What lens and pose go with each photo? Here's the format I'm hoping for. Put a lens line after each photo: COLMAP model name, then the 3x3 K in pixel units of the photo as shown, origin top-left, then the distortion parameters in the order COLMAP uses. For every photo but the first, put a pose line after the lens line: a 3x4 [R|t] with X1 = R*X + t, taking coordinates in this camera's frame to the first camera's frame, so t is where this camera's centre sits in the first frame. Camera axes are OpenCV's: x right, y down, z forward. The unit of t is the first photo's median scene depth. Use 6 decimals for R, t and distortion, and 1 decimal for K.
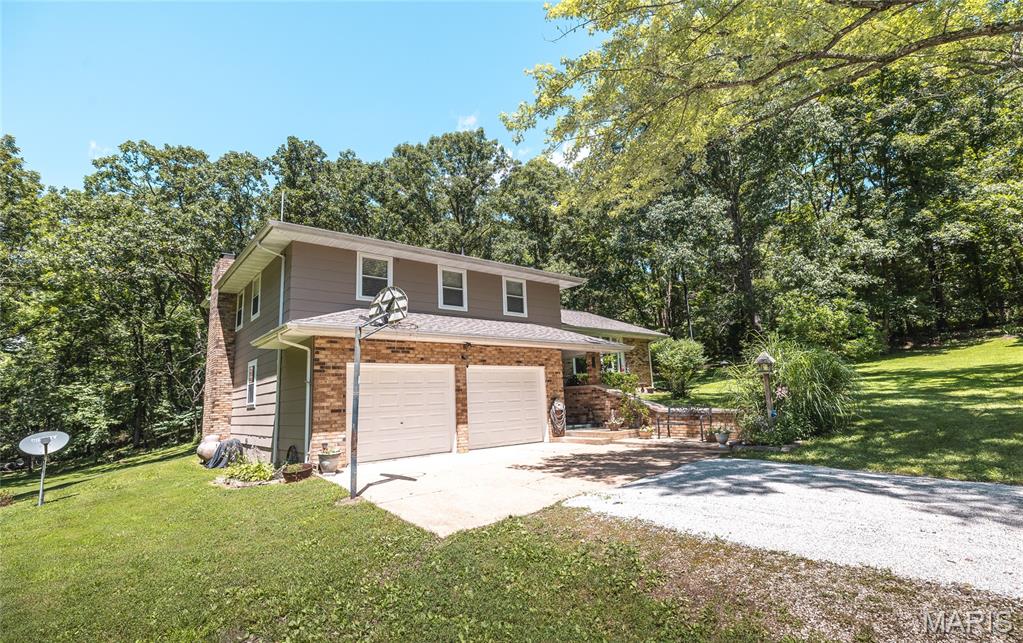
lens RADIAL K [[486.1, 0, 517.4], [0, 486.1, 319.2], [0, 0, 1]] dist [-0.000913, 0.000813]
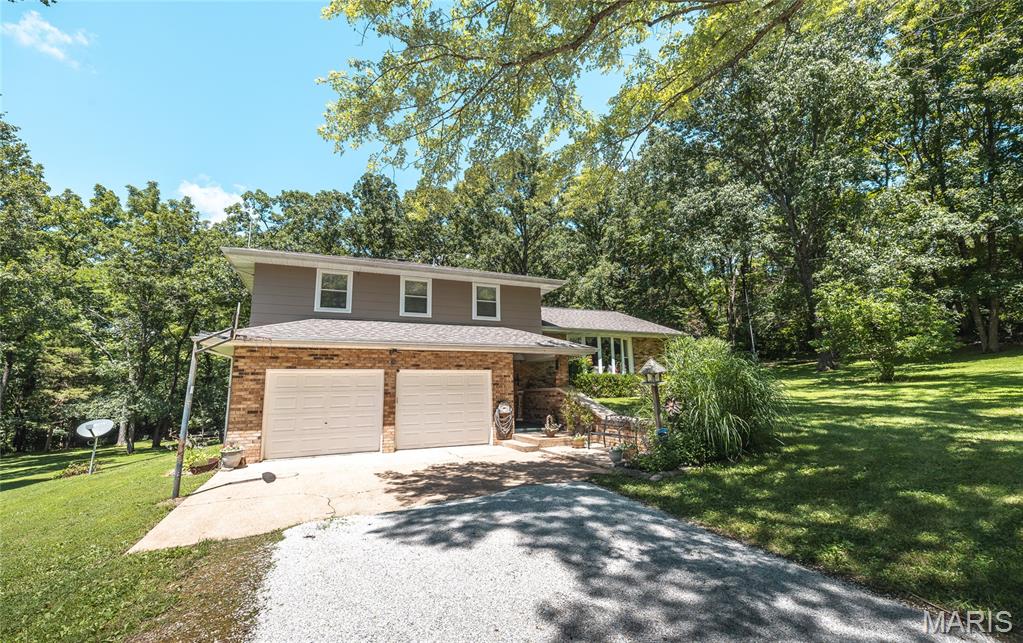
lens RADIAL K [[430.4, 0, 513.7], [0, 430.4, 322.1], [0, 0, 1]] dist [0.002975, -0.000153]
pose [[0.961038, -0.024482, -0.275329, 0.301888], [0.027194, 0.999612, 0.006040, -0.006352], [0.275075, -0.013292, 0.961331, 0.126714]]
